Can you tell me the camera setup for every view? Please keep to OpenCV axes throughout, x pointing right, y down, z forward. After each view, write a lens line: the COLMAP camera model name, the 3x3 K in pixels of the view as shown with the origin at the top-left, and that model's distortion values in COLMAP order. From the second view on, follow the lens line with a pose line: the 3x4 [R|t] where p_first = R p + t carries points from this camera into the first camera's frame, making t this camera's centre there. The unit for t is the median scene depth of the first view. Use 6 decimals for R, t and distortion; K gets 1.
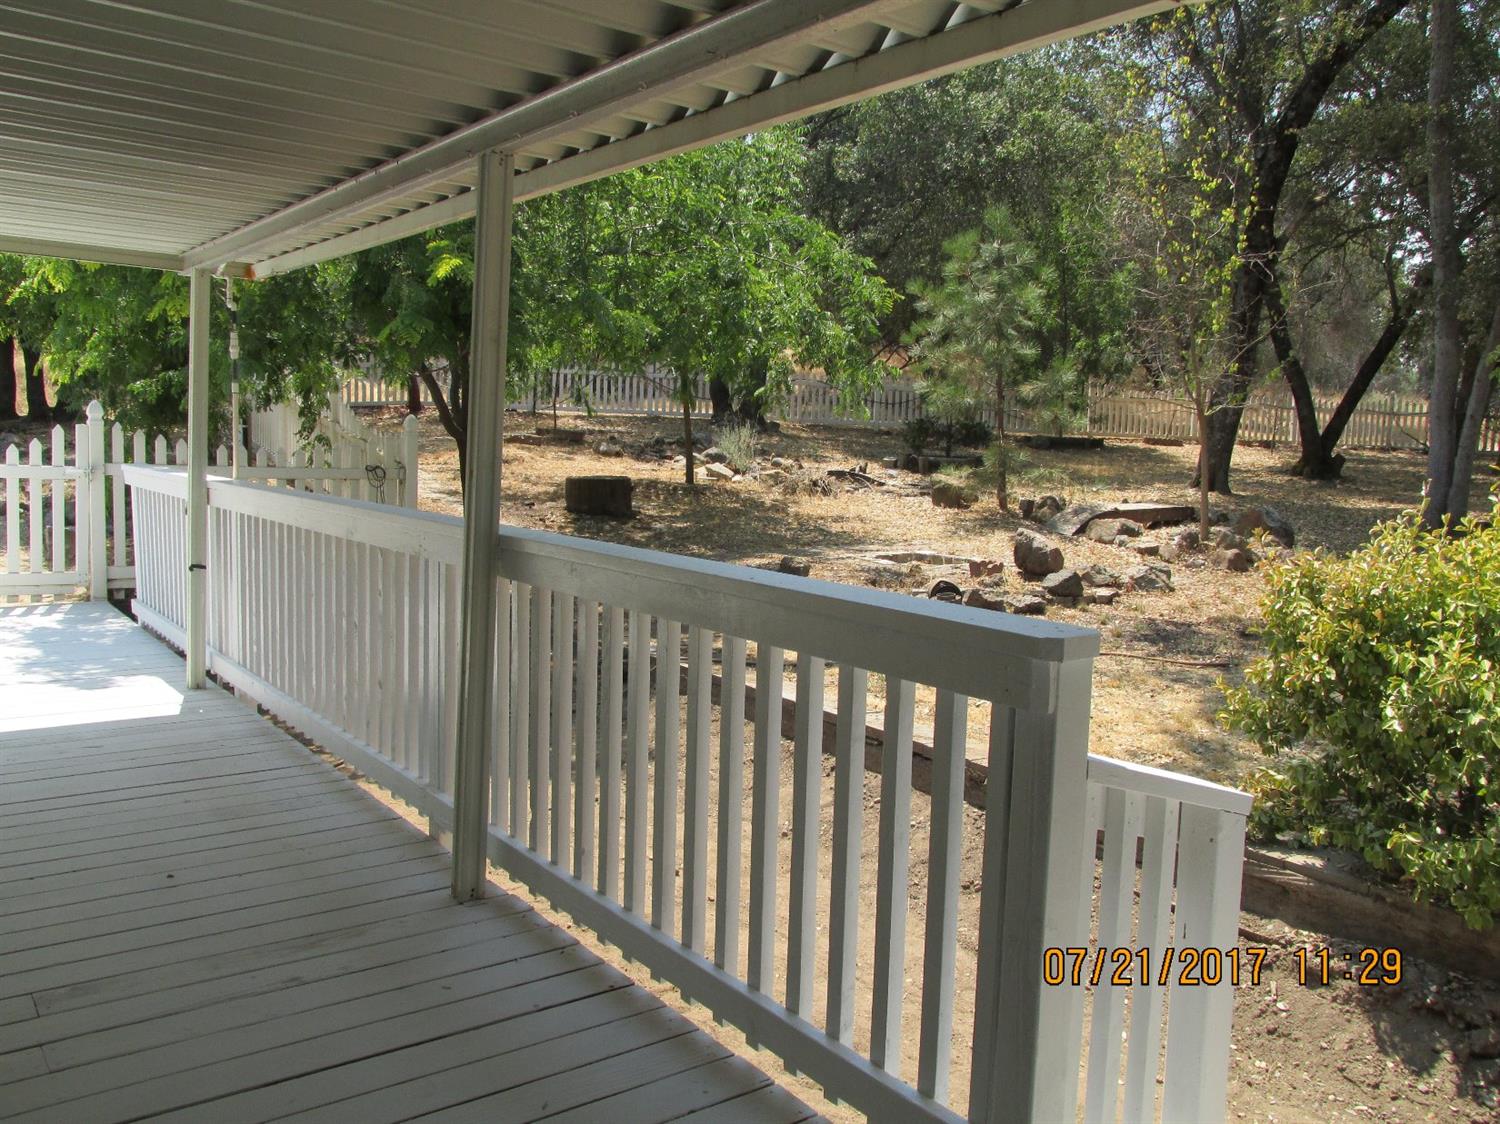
lens RADIAL K [[1244.8, 0, 755.0], [0, 1244.8, 557.8], [0, 0, 1]] dist [-0.026641, -0.002392]
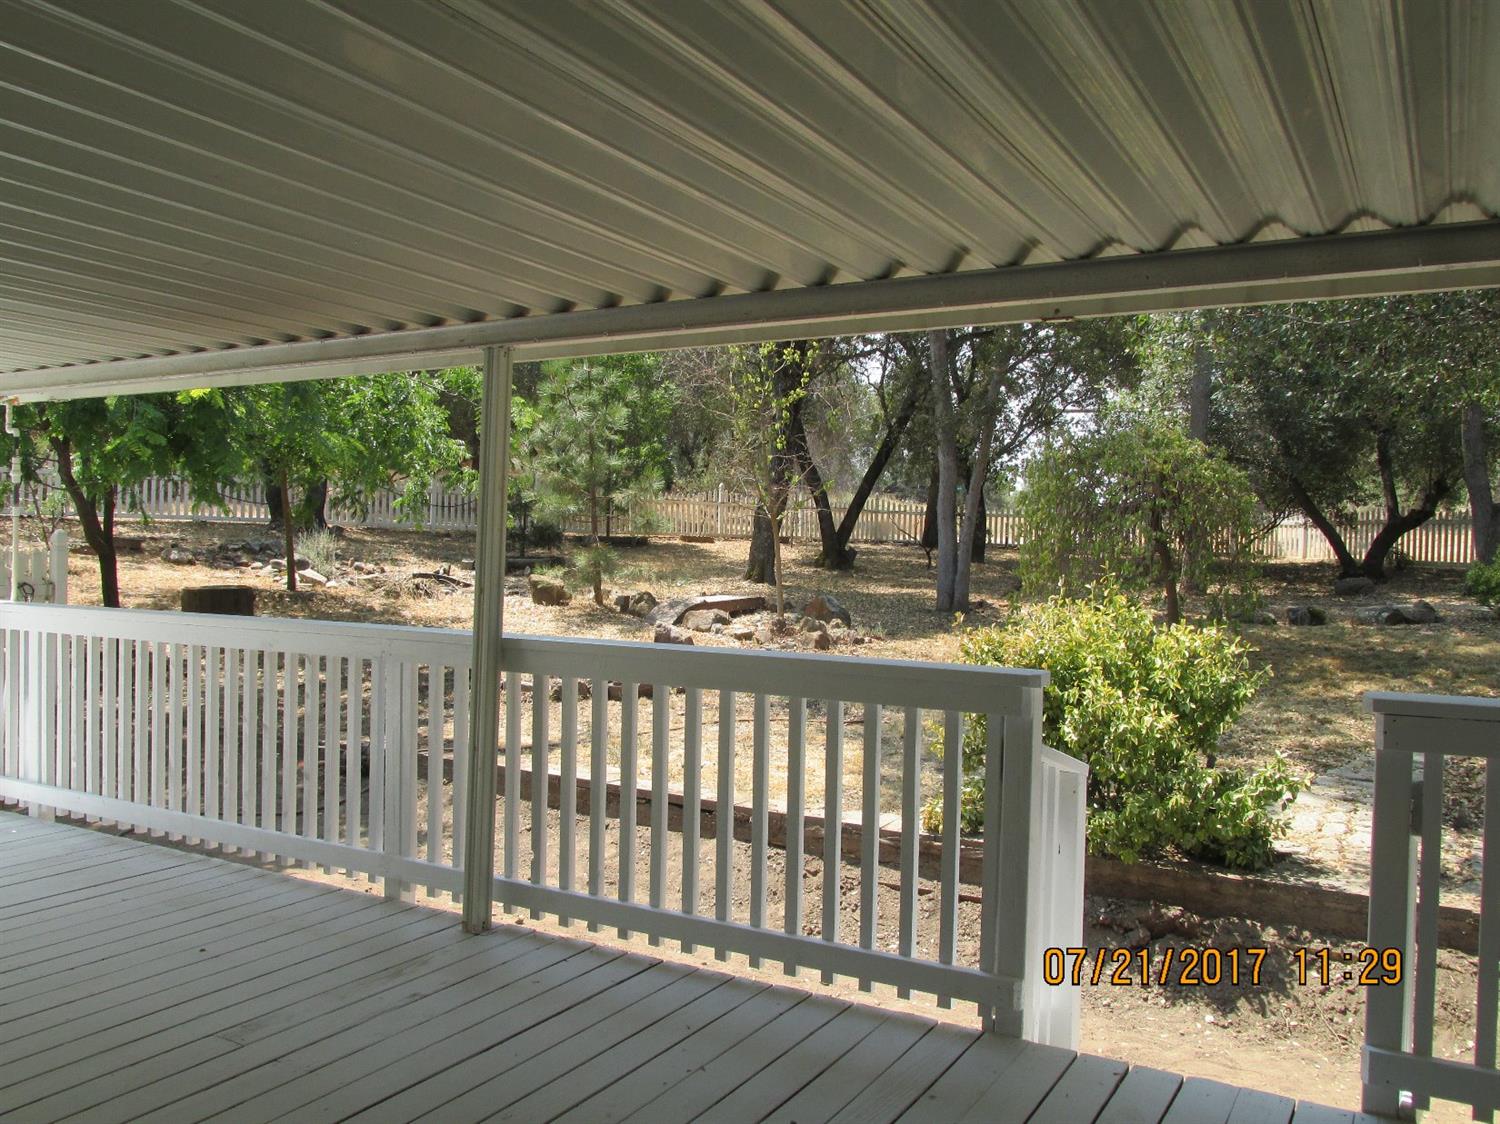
lens RADIAL K [[1244.8, 0, 742.5], [0, 1244.8, 567.8], [0, 0, 1]] dist [-0.026641, -0.002392]
pose [[0.922362, -0.024097, 0.385574, -0.109626], [0.050577, 0.996995, -0.058681, -0.000854], [-0.383001, 0.073626, 0.920809, -0.067200]]
